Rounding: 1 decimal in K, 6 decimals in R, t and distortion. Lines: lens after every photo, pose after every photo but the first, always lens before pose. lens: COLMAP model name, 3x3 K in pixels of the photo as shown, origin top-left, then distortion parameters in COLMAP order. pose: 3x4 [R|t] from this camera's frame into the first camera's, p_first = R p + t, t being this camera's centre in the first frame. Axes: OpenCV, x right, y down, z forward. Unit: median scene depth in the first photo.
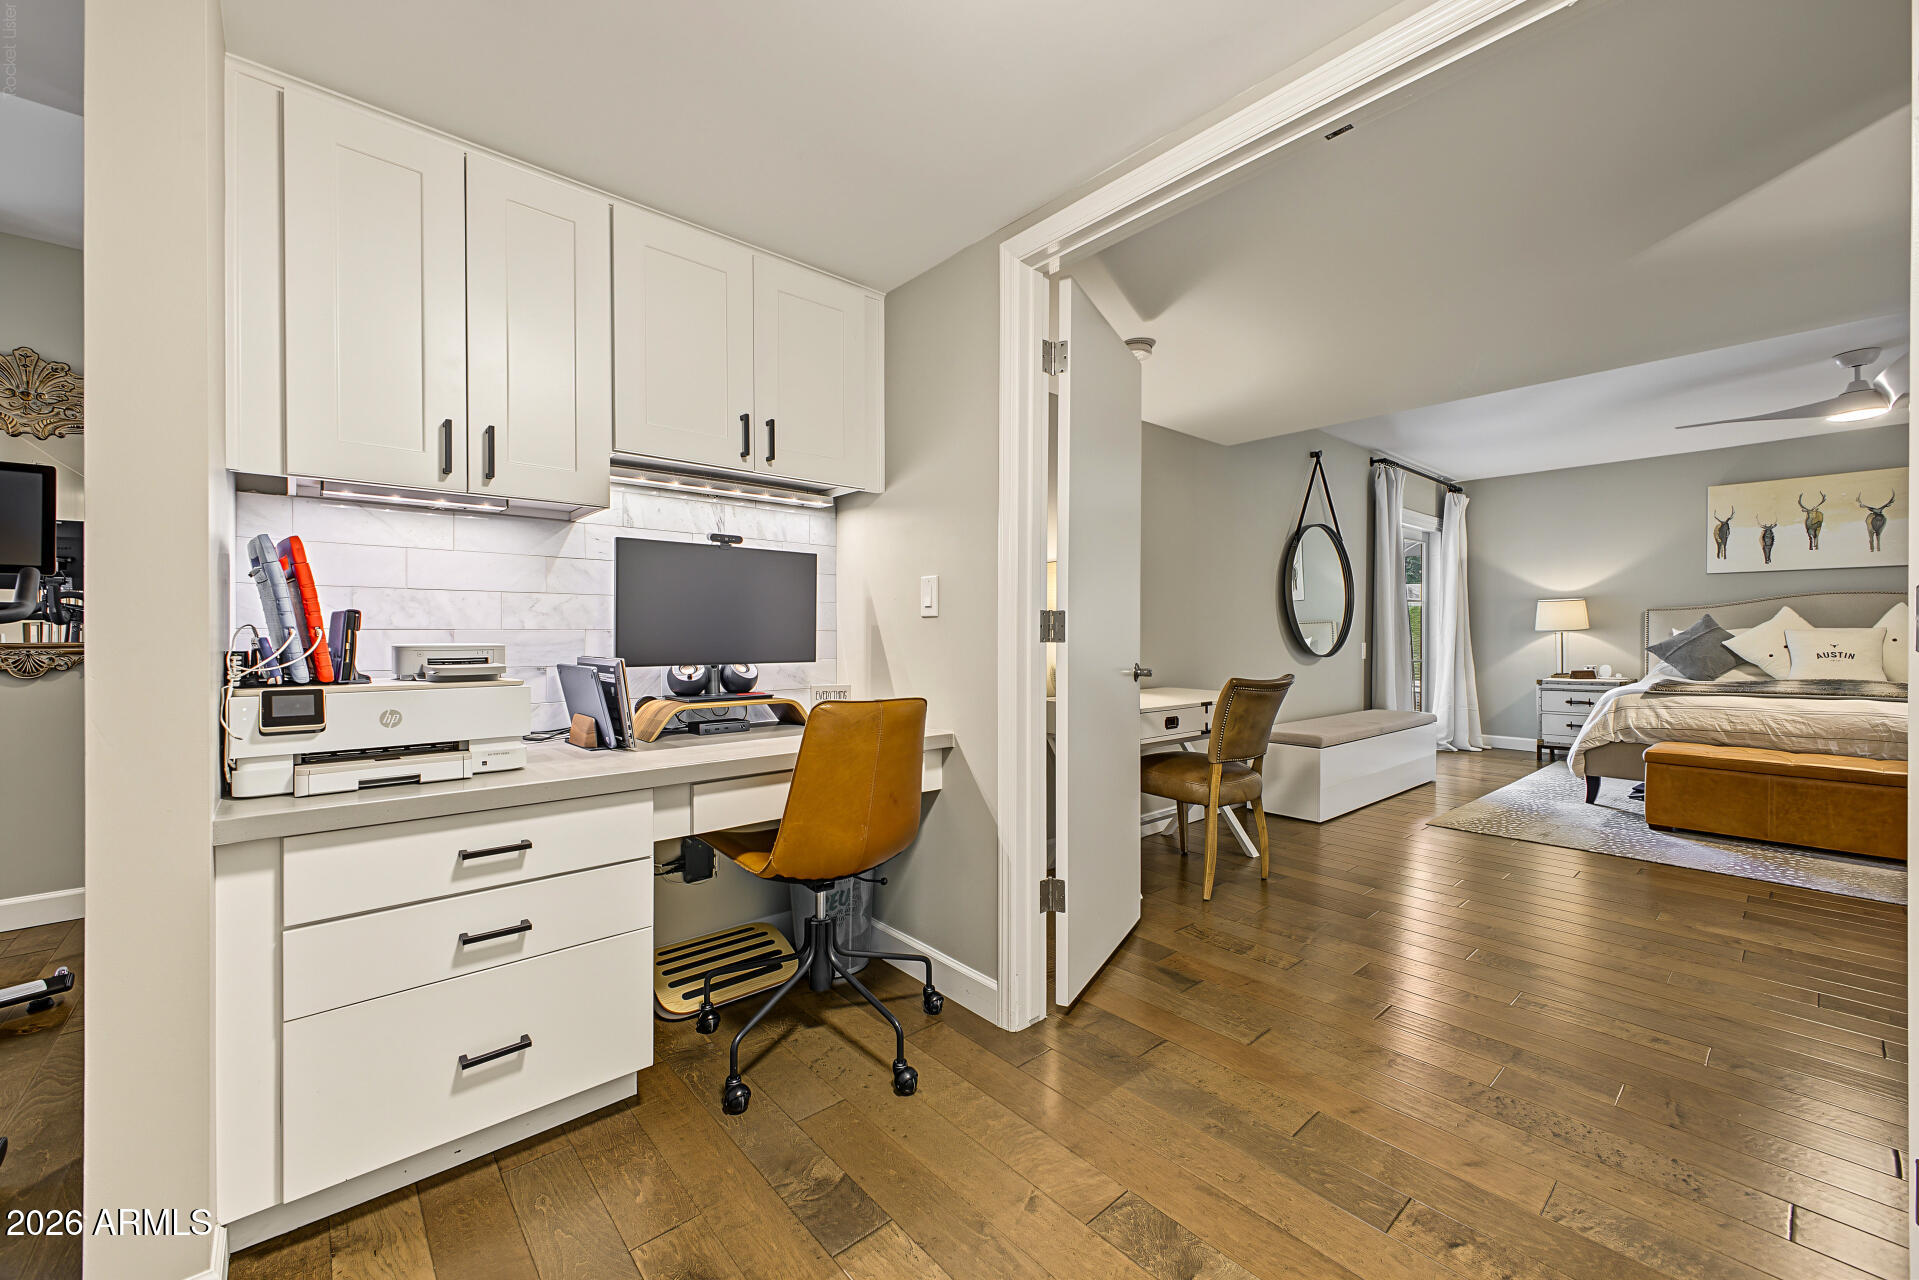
lens RADIAL K [[757.9, 0, 965.6], [0, 757.9, 631.9], [0, 0, 1]] dist [0.015914, -0.006410]
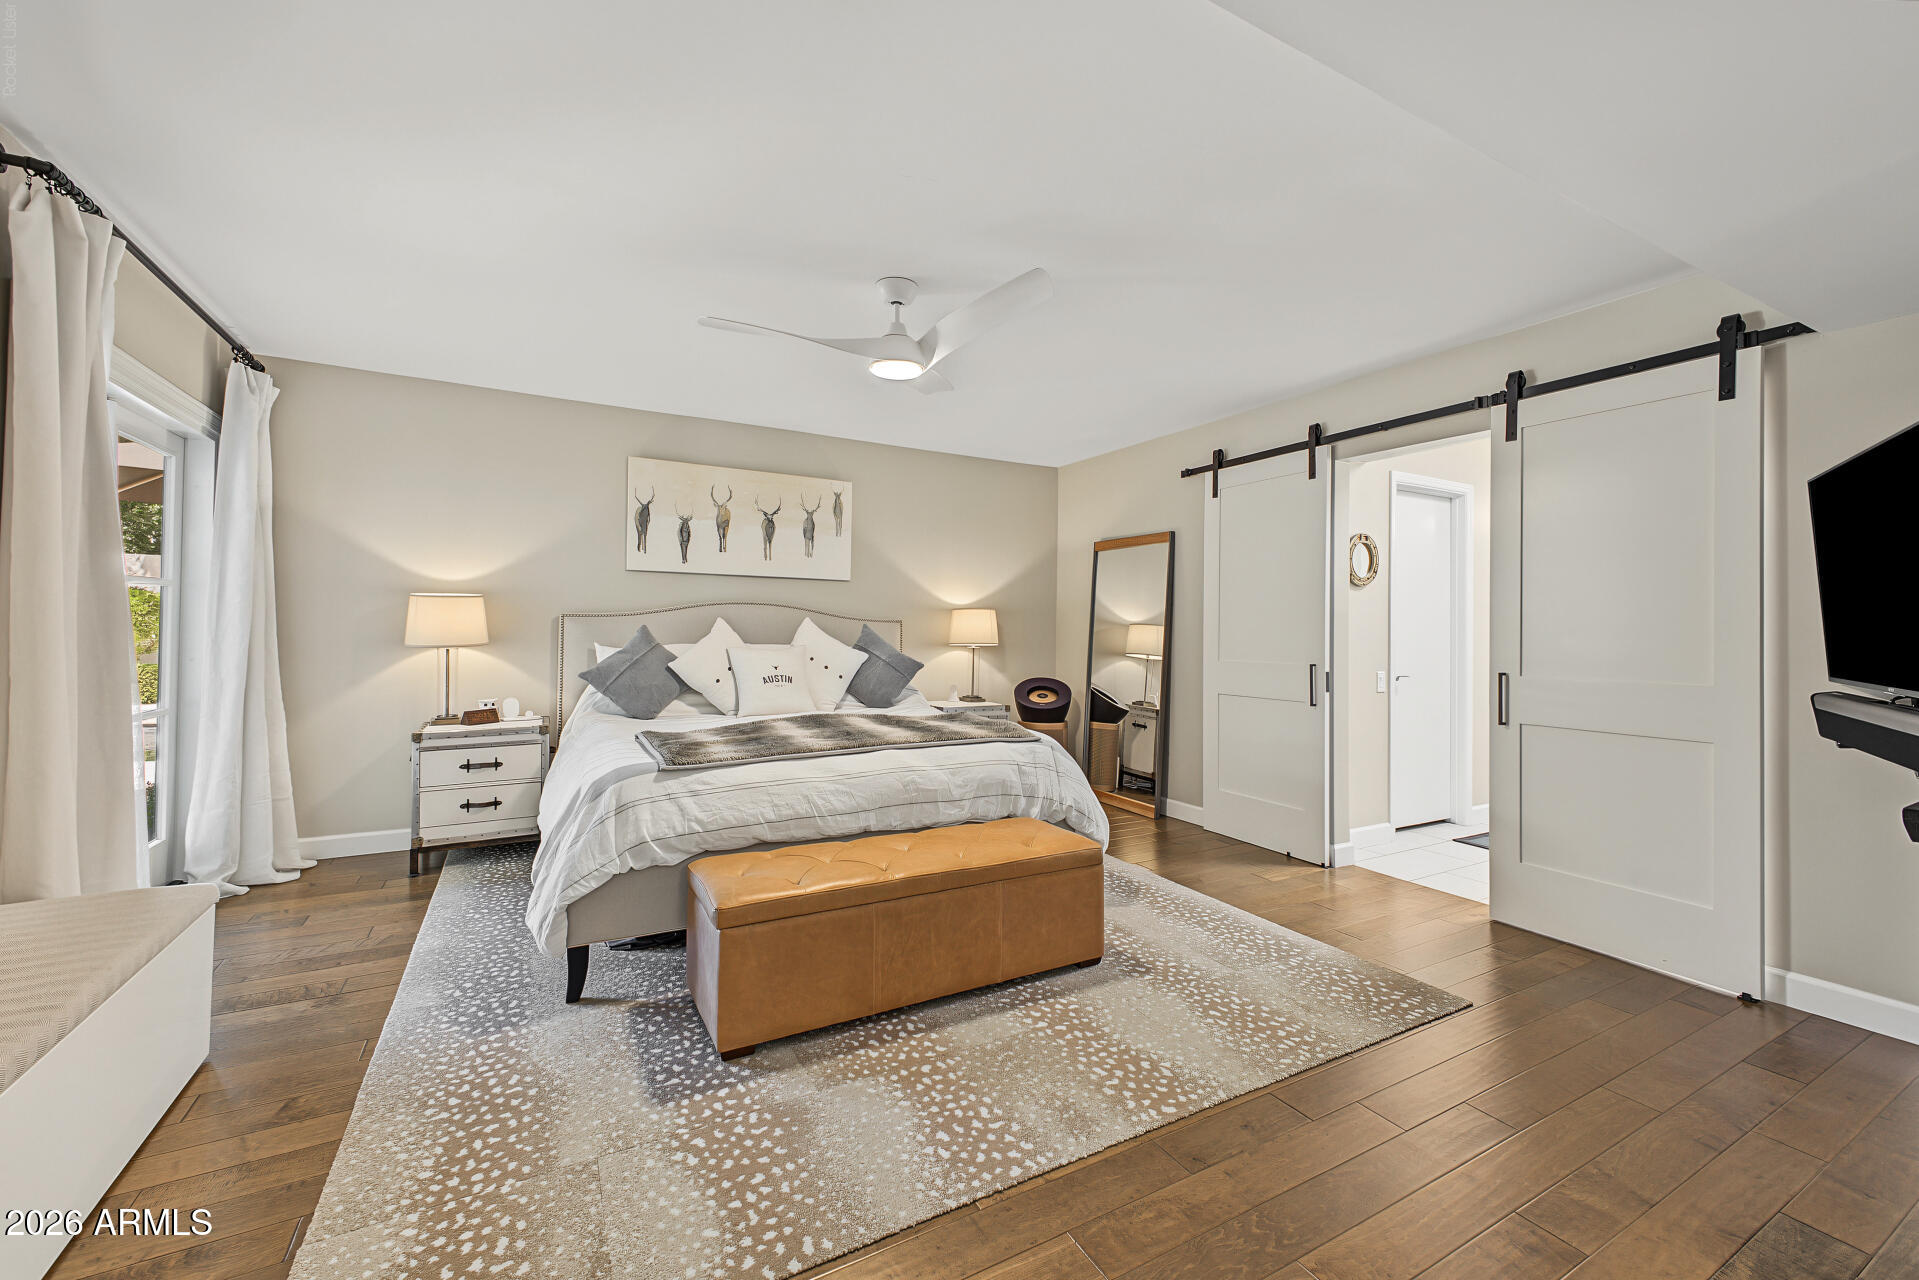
lens RADIAL K [[764.5, 0, 958.9], [0, 764.5, 625.4], [0, 0, 1]] dist [0.000763, -0.000619]
pose [[0.217512, 0.012038, 0.975983, 0.301104], [-0.013479, 0.999866, -0.009329, -0.018480], [-0.975965, -0.011126, 0.217645, 0.513151]]
